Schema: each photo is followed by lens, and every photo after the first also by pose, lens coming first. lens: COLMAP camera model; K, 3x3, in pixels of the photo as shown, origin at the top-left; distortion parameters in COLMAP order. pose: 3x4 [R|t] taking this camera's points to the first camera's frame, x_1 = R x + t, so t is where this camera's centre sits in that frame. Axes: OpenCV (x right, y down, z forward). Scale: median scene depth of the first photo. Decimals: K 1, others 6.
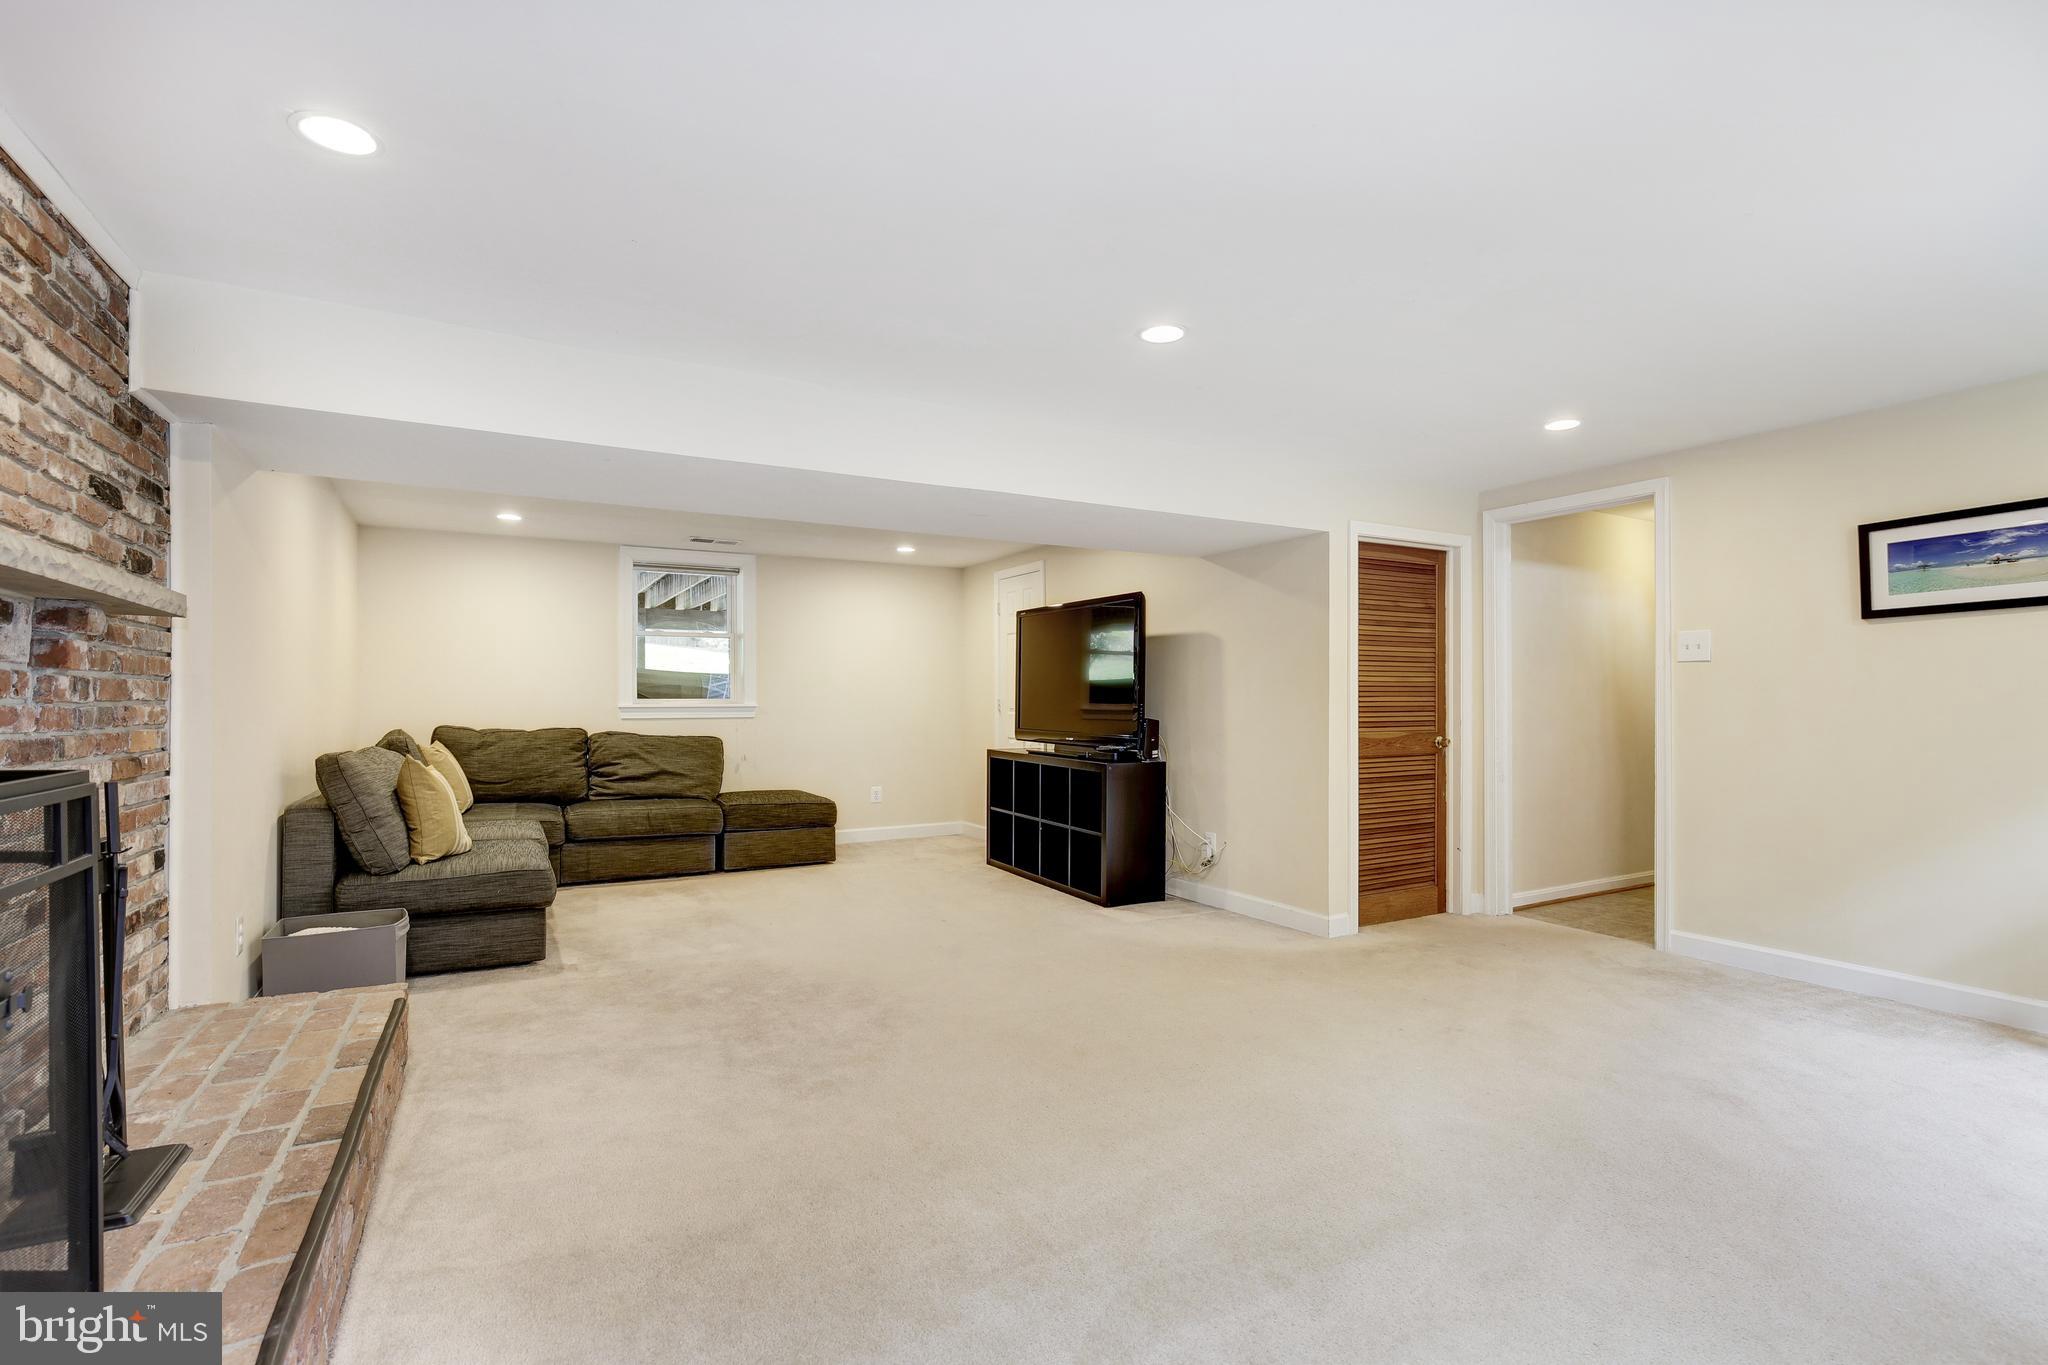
lens RADIAL K [[948.3, 0, 1019.8], [0, 948.3, 696.4], [0, 0, 1]] dist [-0.013401, 0.003945]
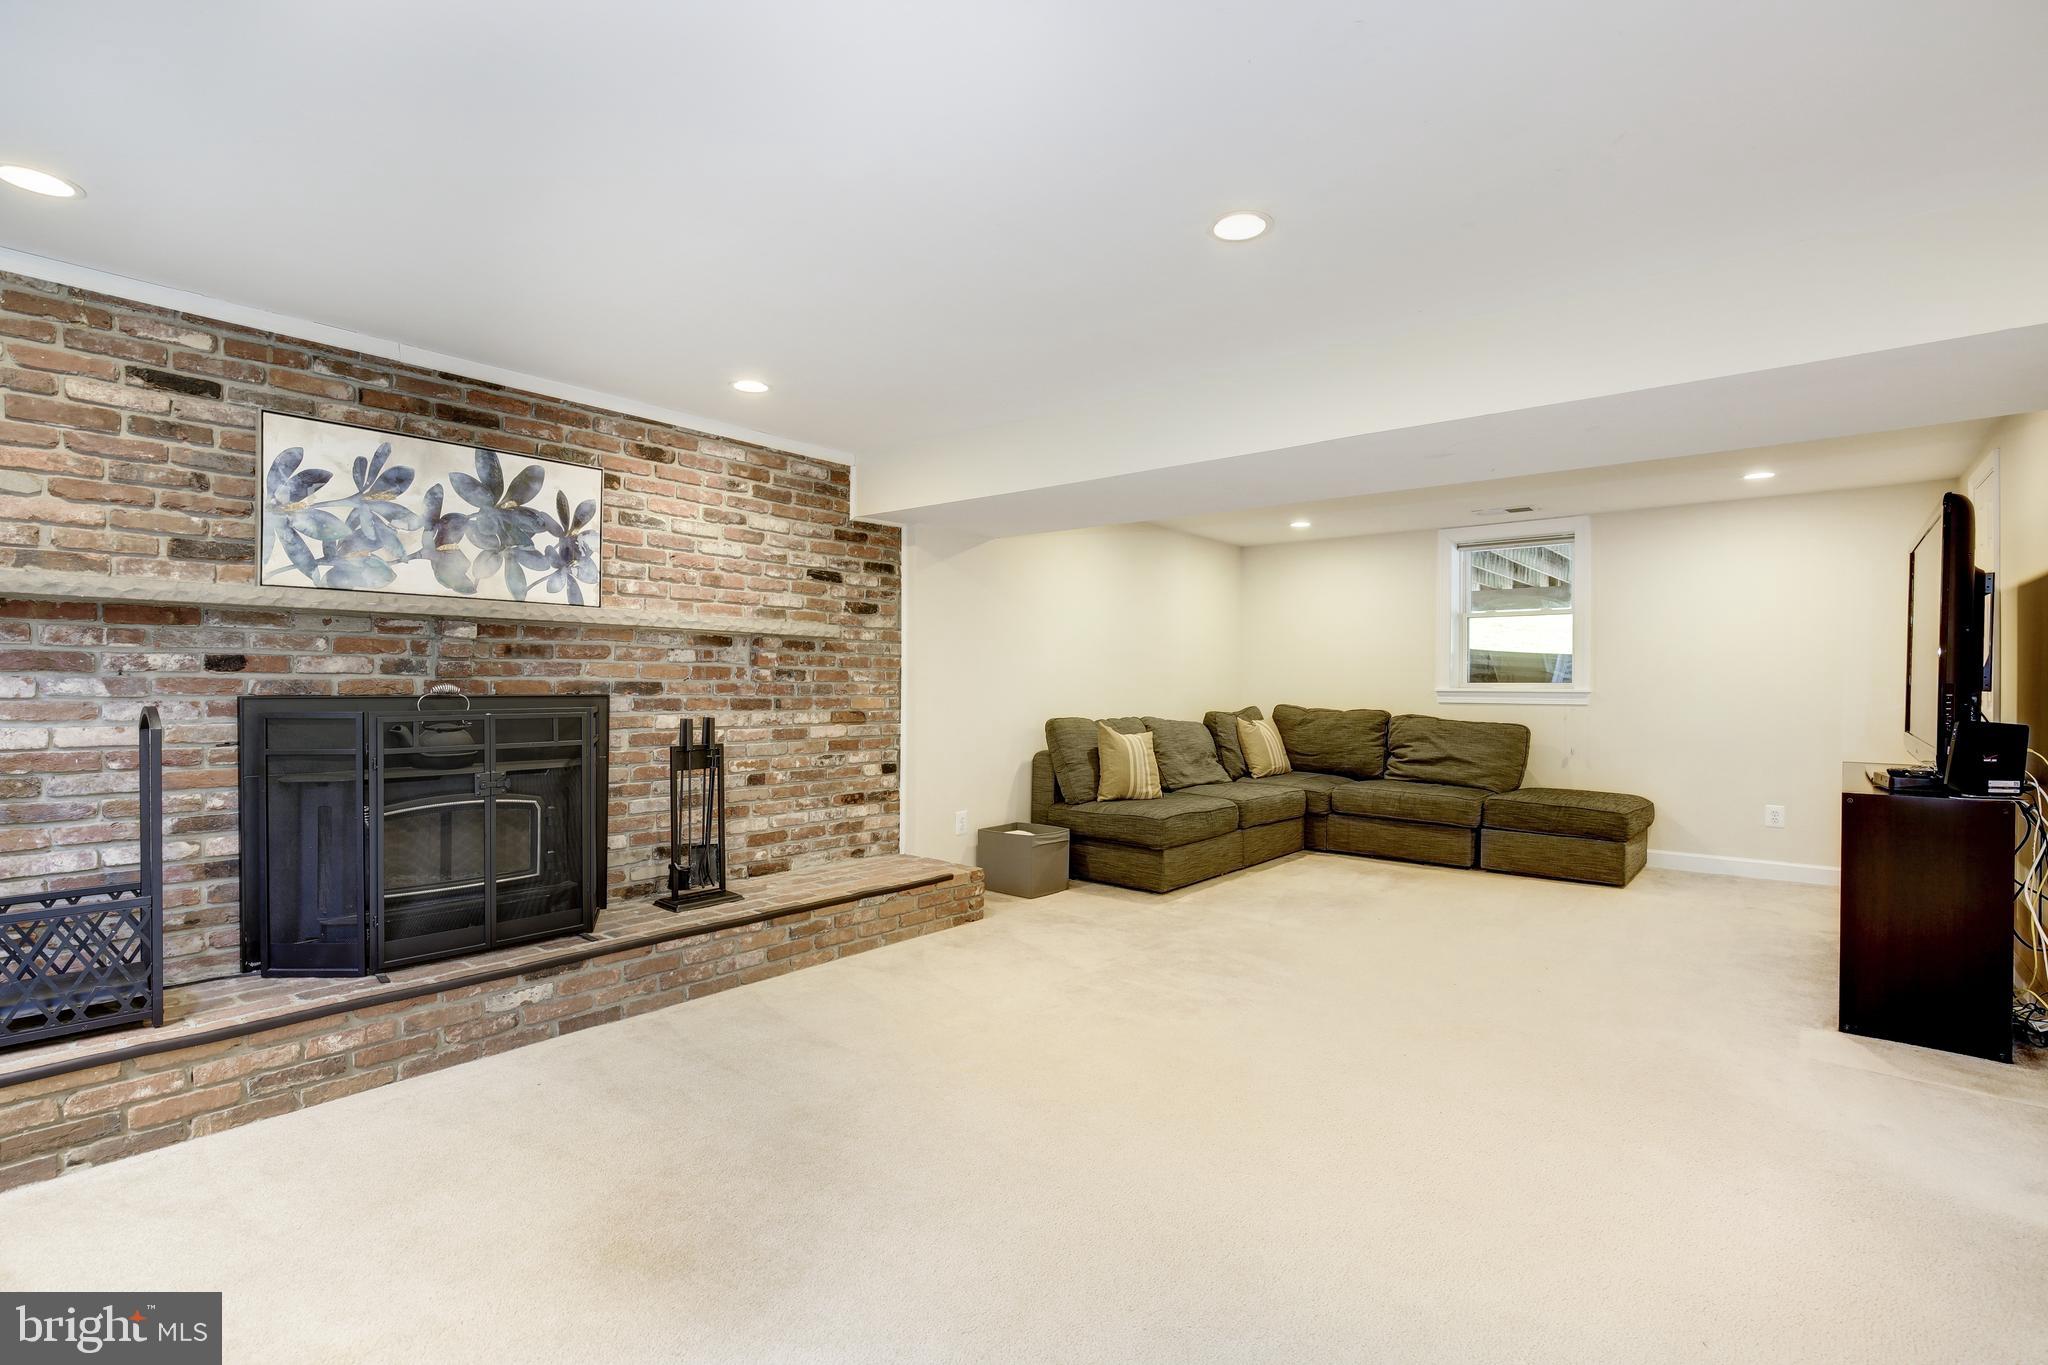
lens RADIAL K [[948.3, 0, 1020.7], [0, 948.3, 682.2], [0, 0, 1]] dist [-0.013401, 0.003945]
pose [[0.359186, 0.002094, -0.933264, 0.383912], [-0.000675, 0.999998, 0.001984, 0.000584], [0.933266, -0.000083, 0.359187, 0.248555]]
